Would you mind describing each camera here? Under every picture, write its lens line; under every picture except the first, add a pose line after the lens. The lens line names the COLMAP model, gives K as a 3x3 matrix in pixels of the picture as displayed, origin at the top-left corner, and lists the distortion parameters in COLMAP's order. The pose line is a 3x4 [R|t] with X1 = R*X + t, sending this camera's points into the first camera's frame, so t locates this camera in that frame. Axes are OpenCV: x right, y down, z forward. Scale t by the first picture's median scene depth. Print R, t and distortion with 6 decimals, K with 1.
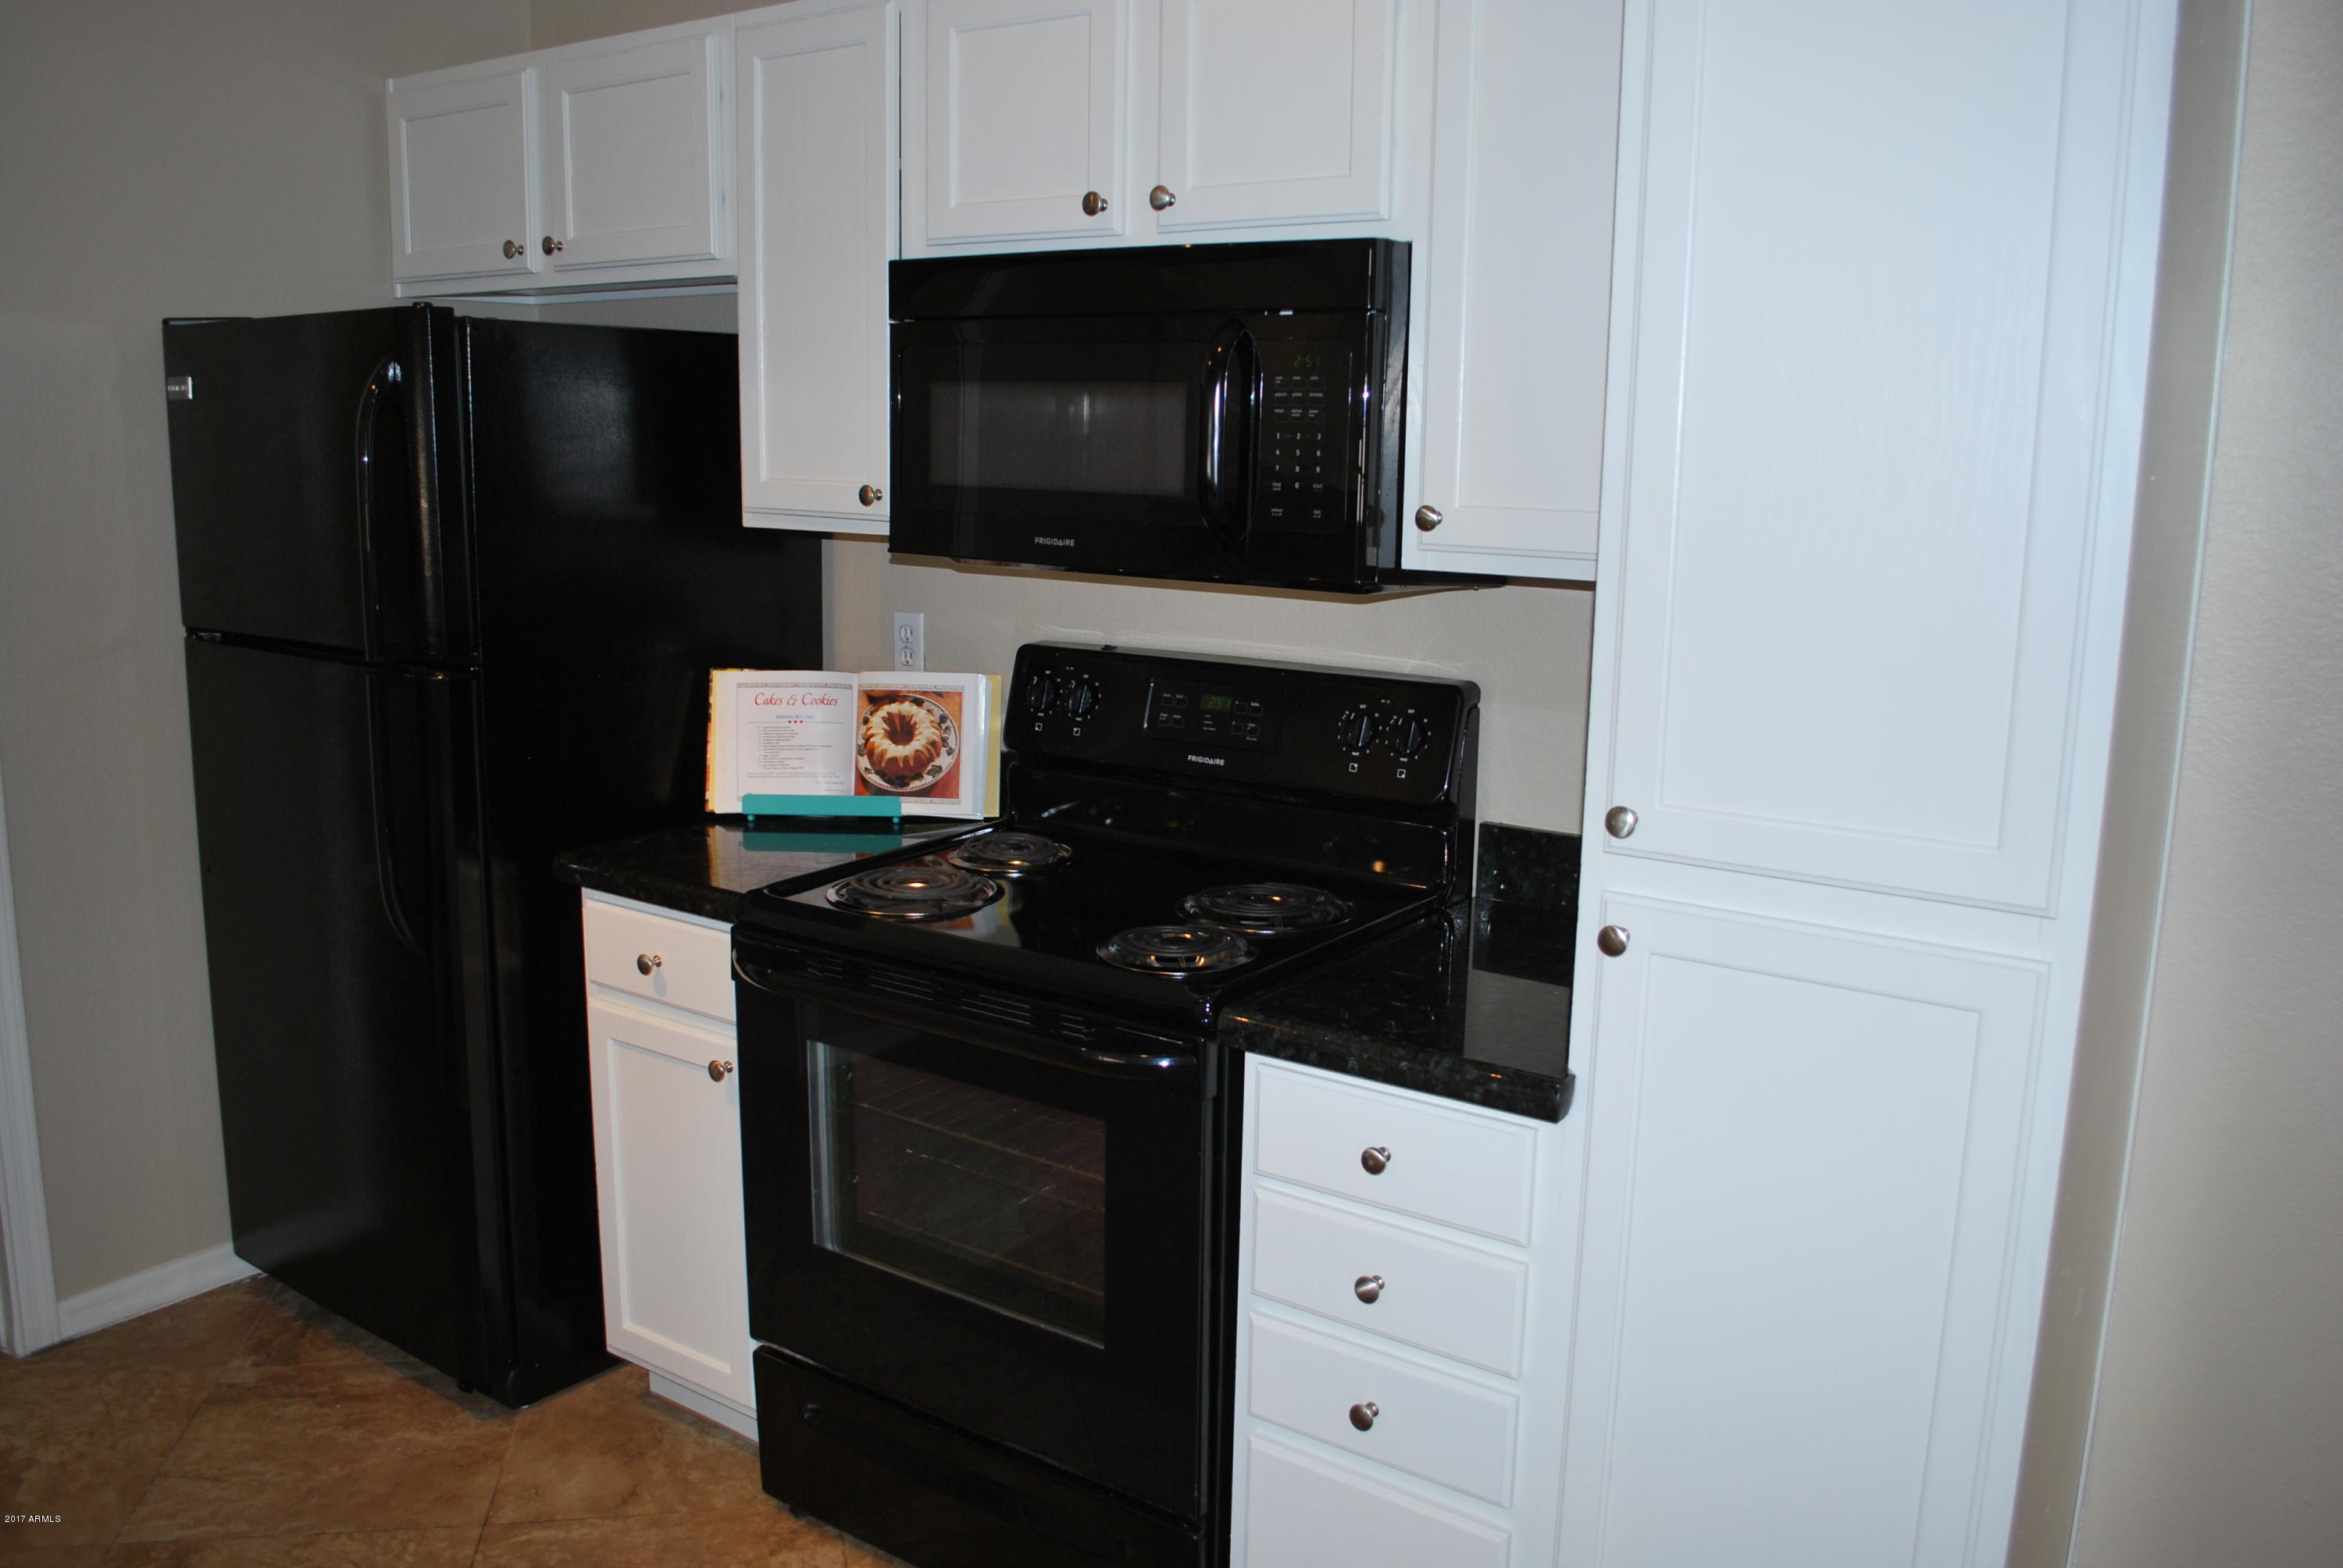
lens RADIAL K [[1848.5, 0, 1181.1], [0, 1848.5, 779.6], [0, 0, 1]] dist [-0.084467, 0.013991]
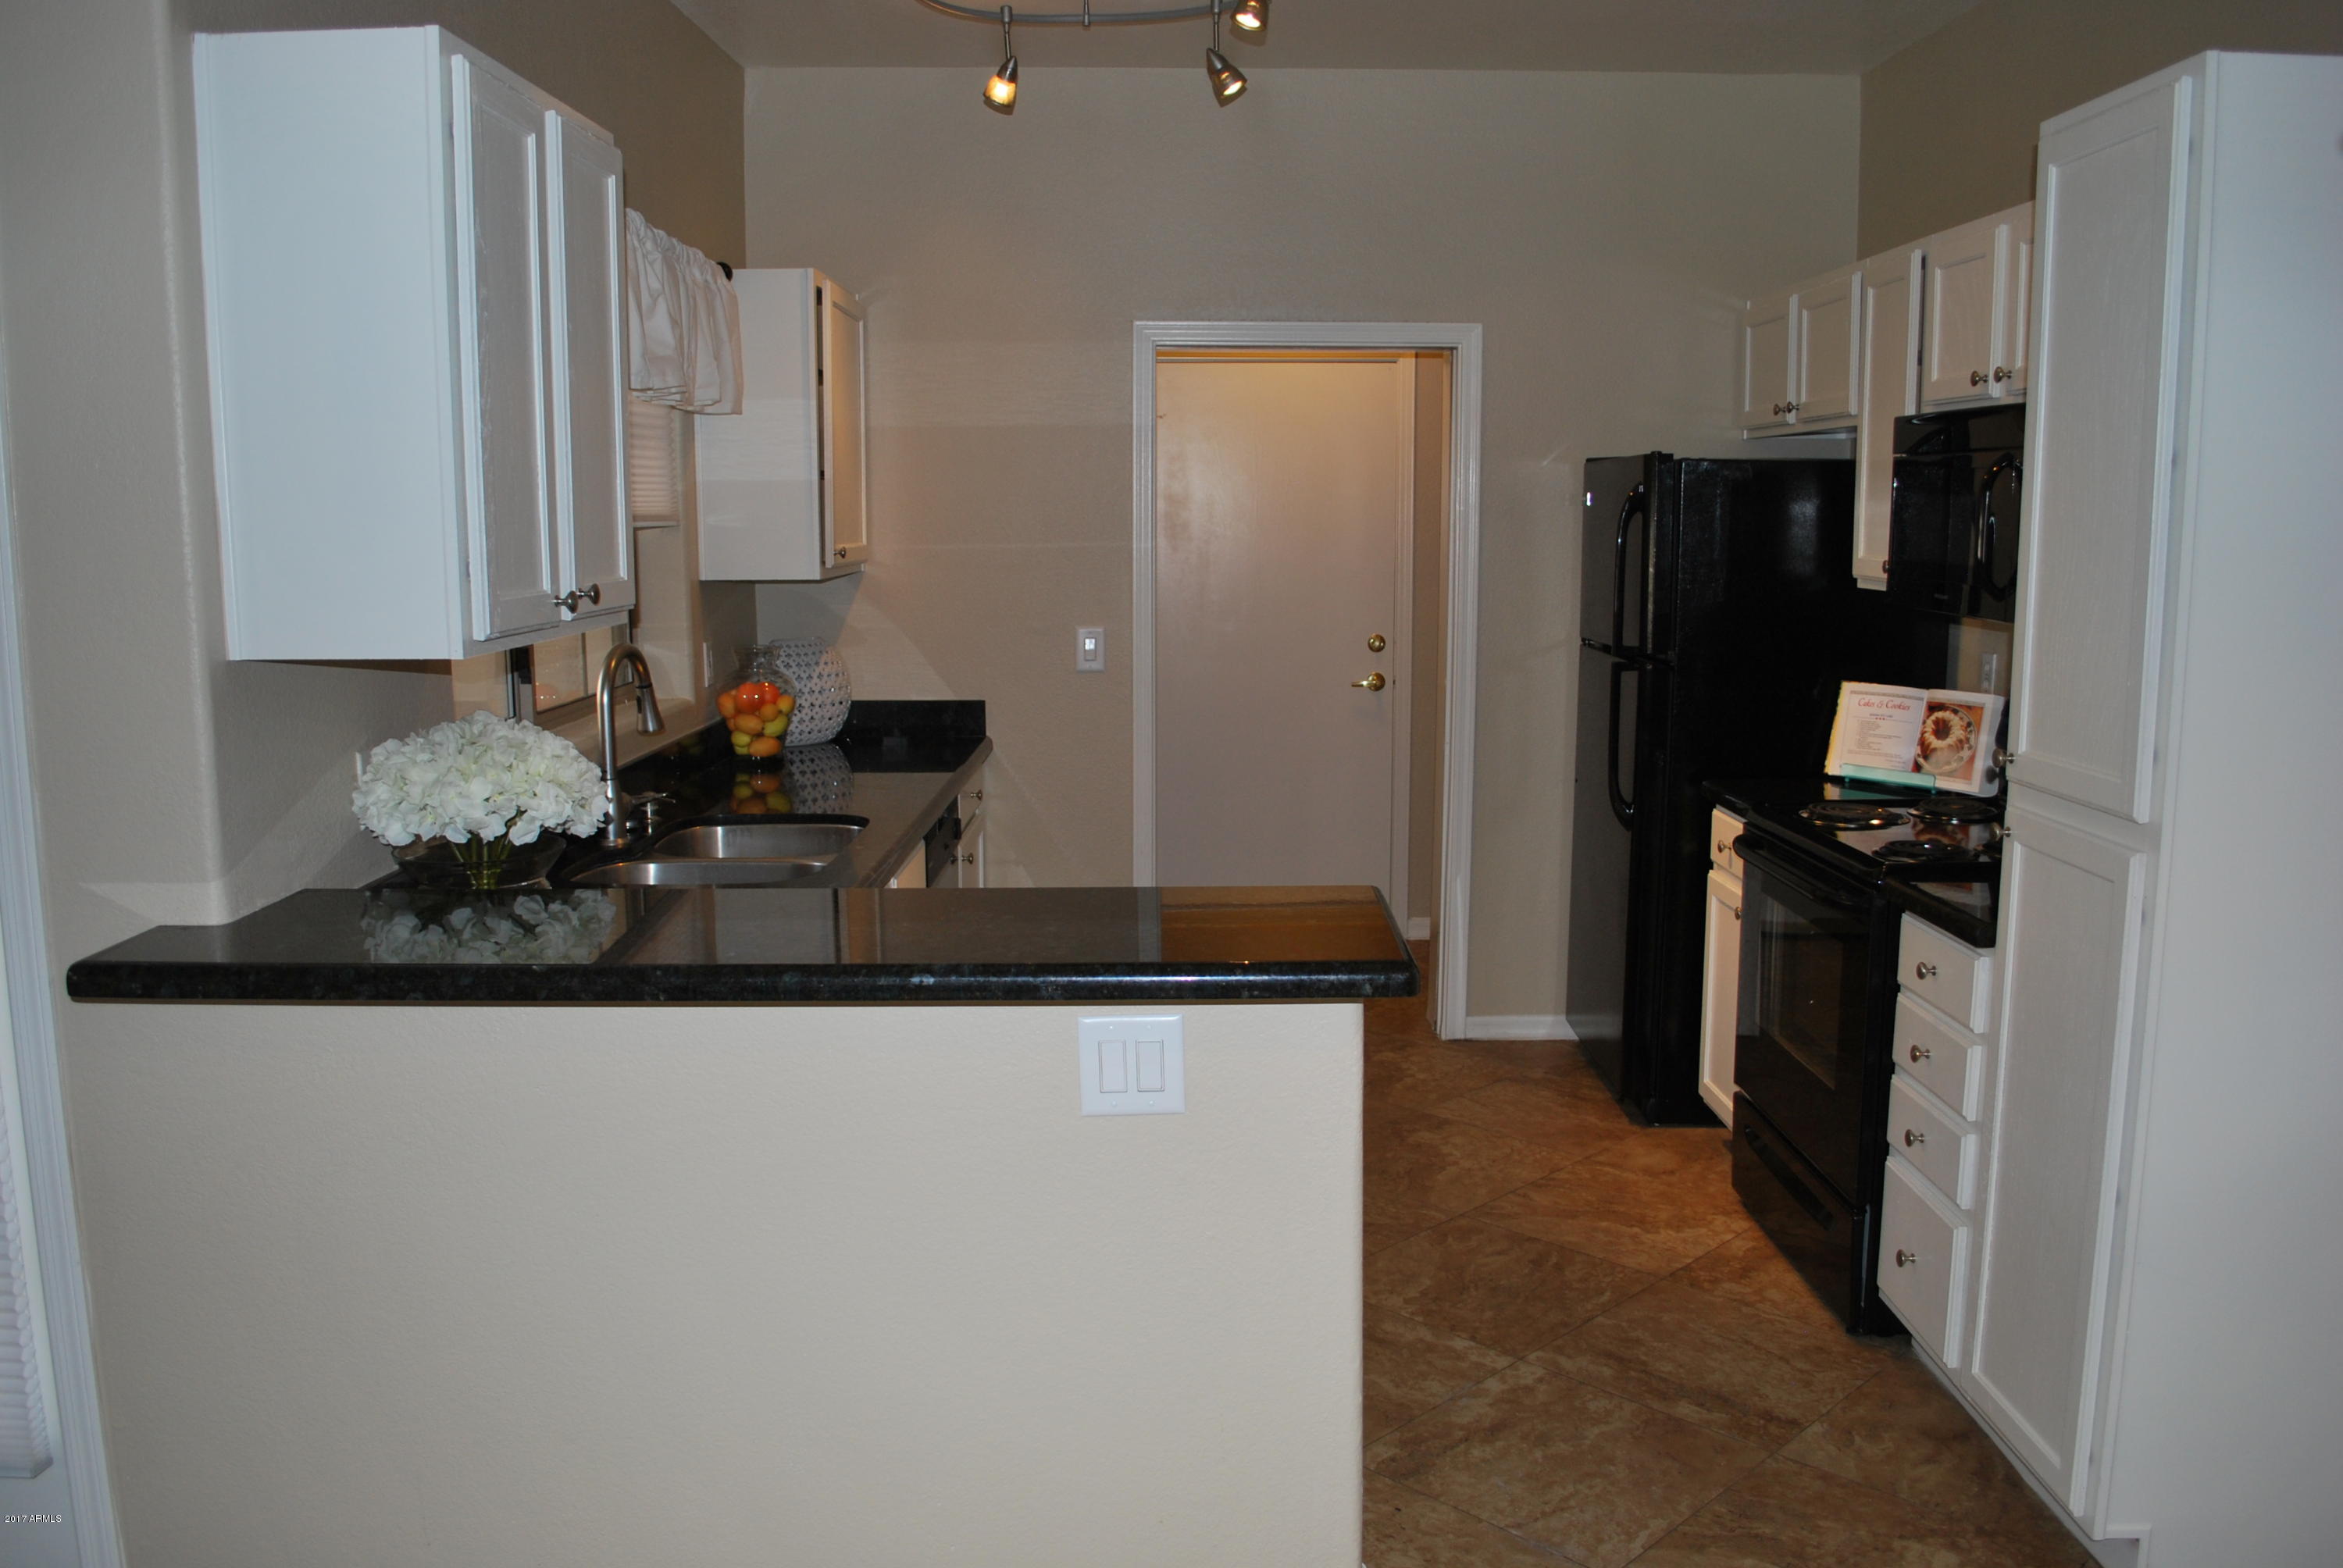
lens RADIAL K [[1848.5, 0, 1161.6], [0, 1848.5, 777.4], [0, 0, 1]] dist [-0.084467, 0.013991]
pose [[0.569462, 0.099483, -0.815976, 0.673044], [-0.143260, 0.989470, 0.020656, 0.068954], [0.809438, 0.105134, 0.577717, -0.323512]]
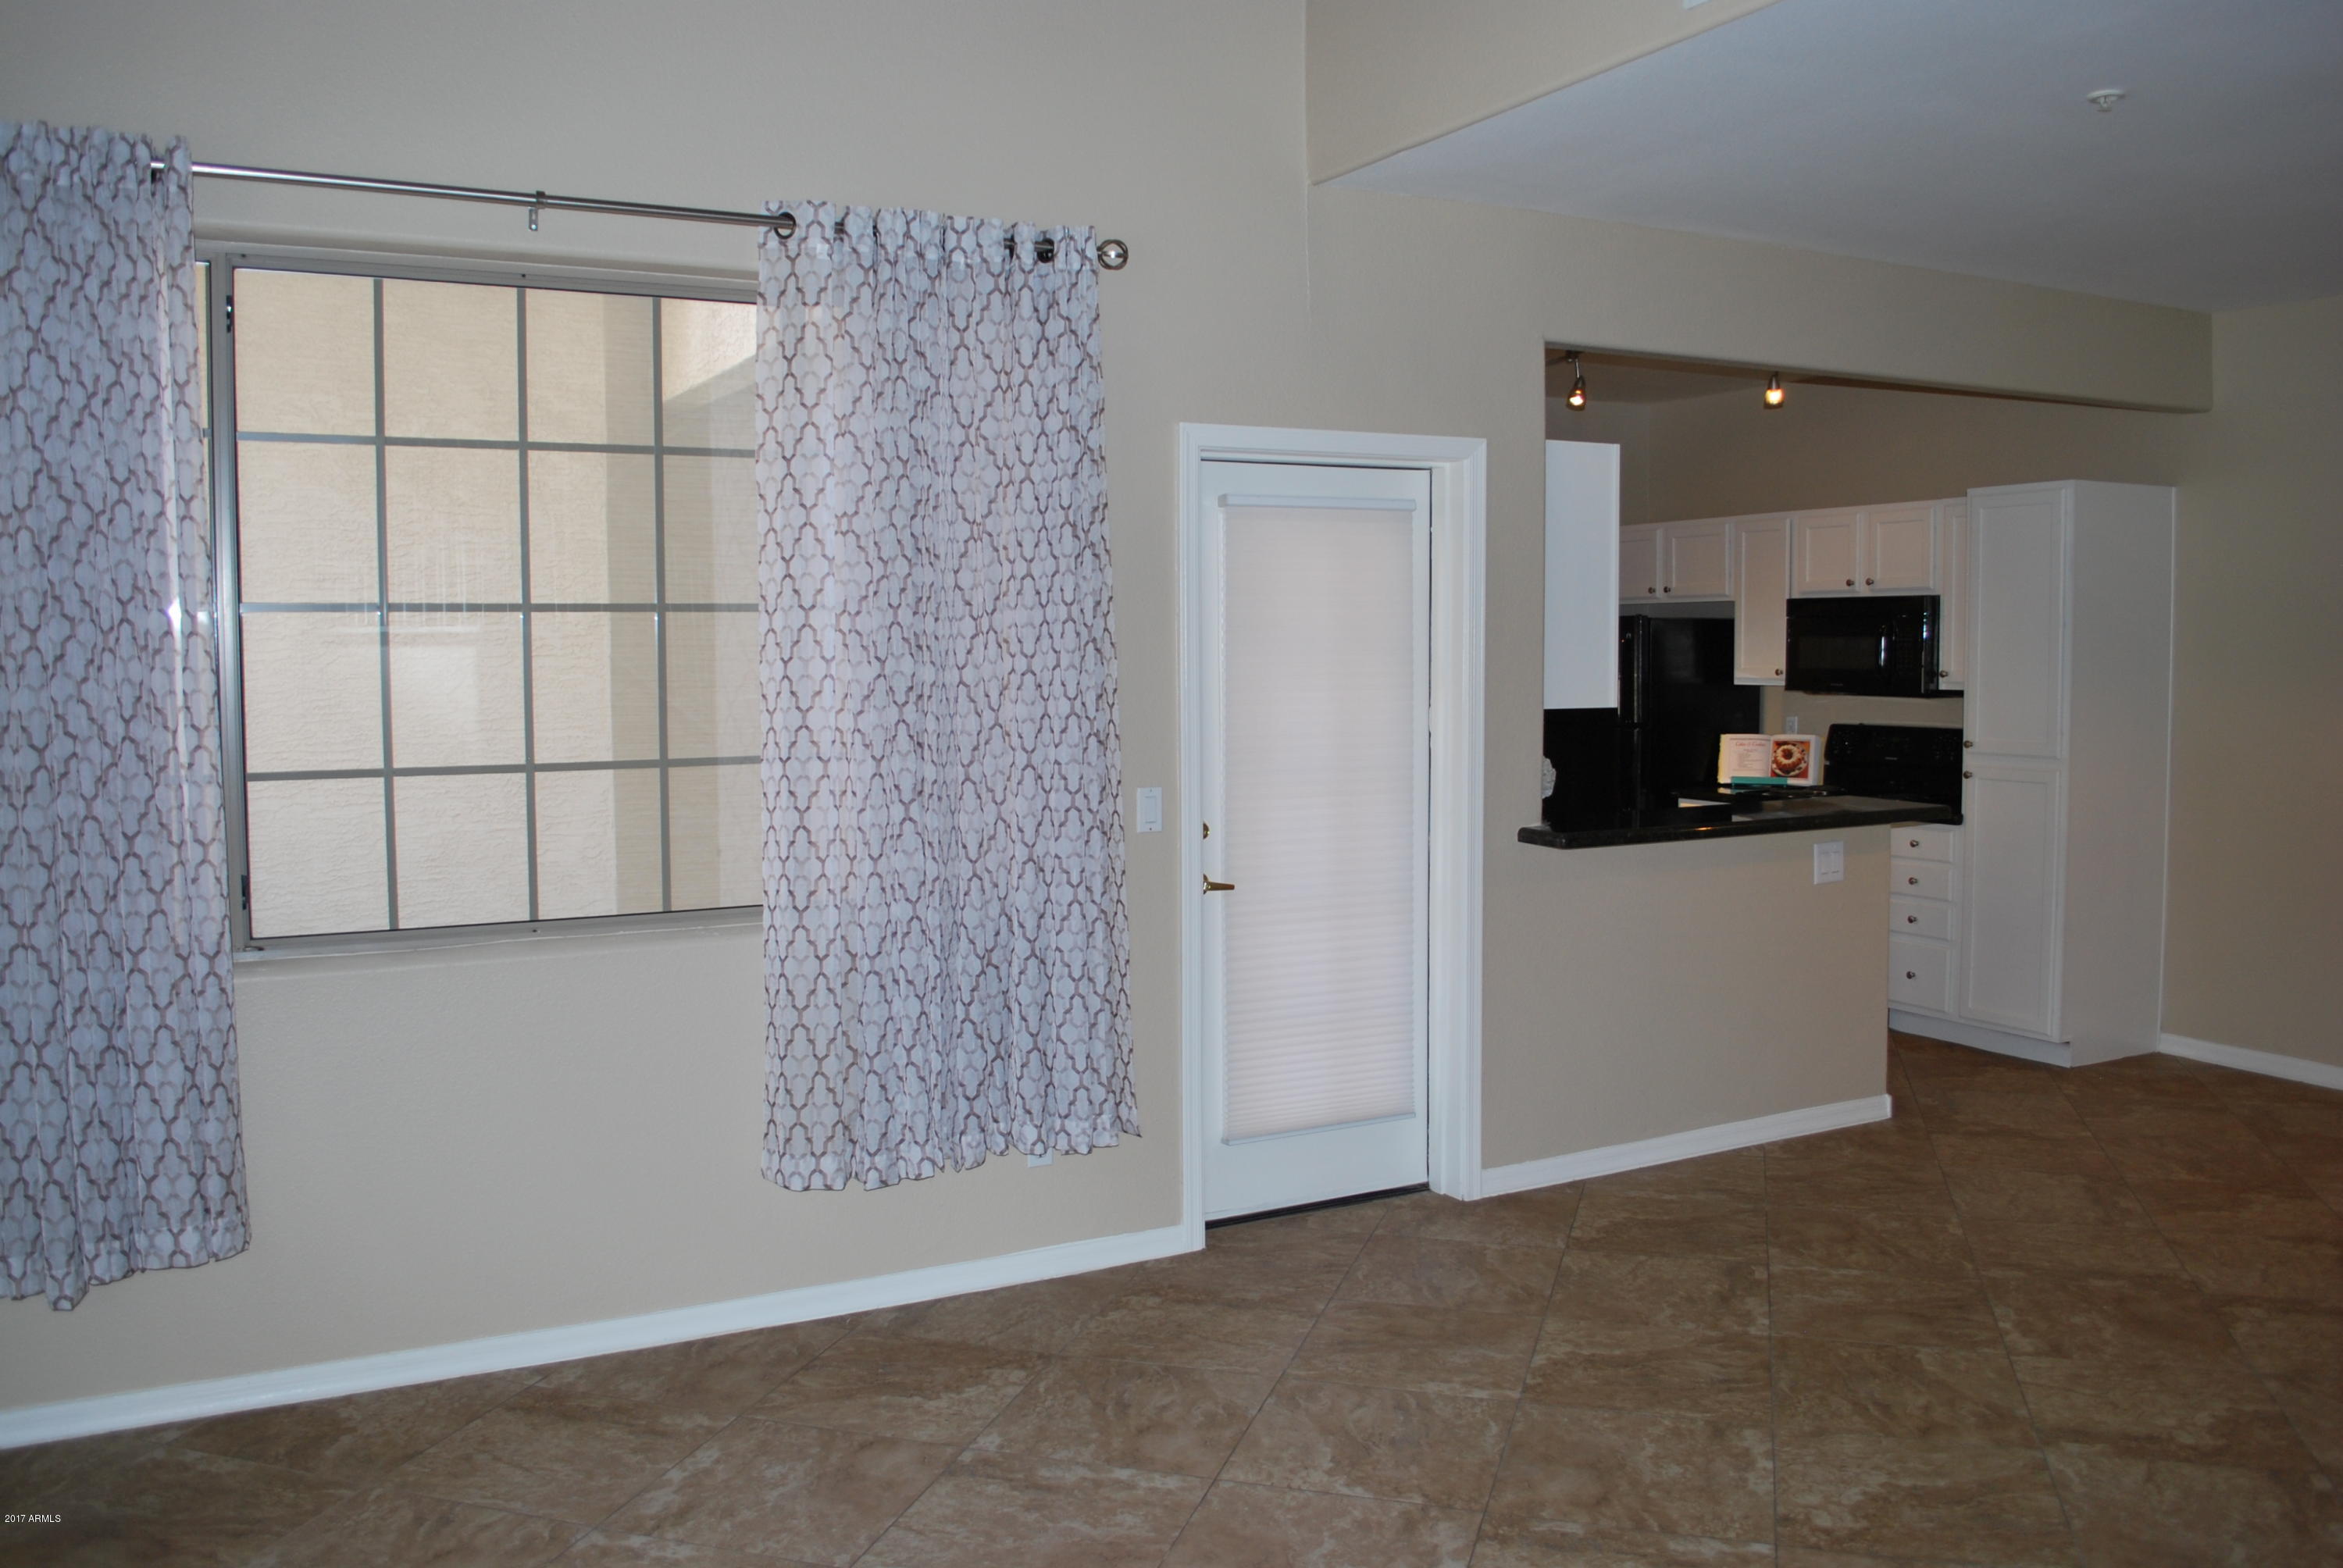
lens RADIAL K [[1848.5, 0, 1173.9], [0, 1848.5, 777.4], [0, 0, 1]] dist [-0.084467, 0.013991]
pose [[0.880734, 0.011888, -0.473463, 0.359338], [-0.071451, 0.991578, -0.108016, 0.387356], [0.468191, 0.128963, 0.874166, -1.950836]]
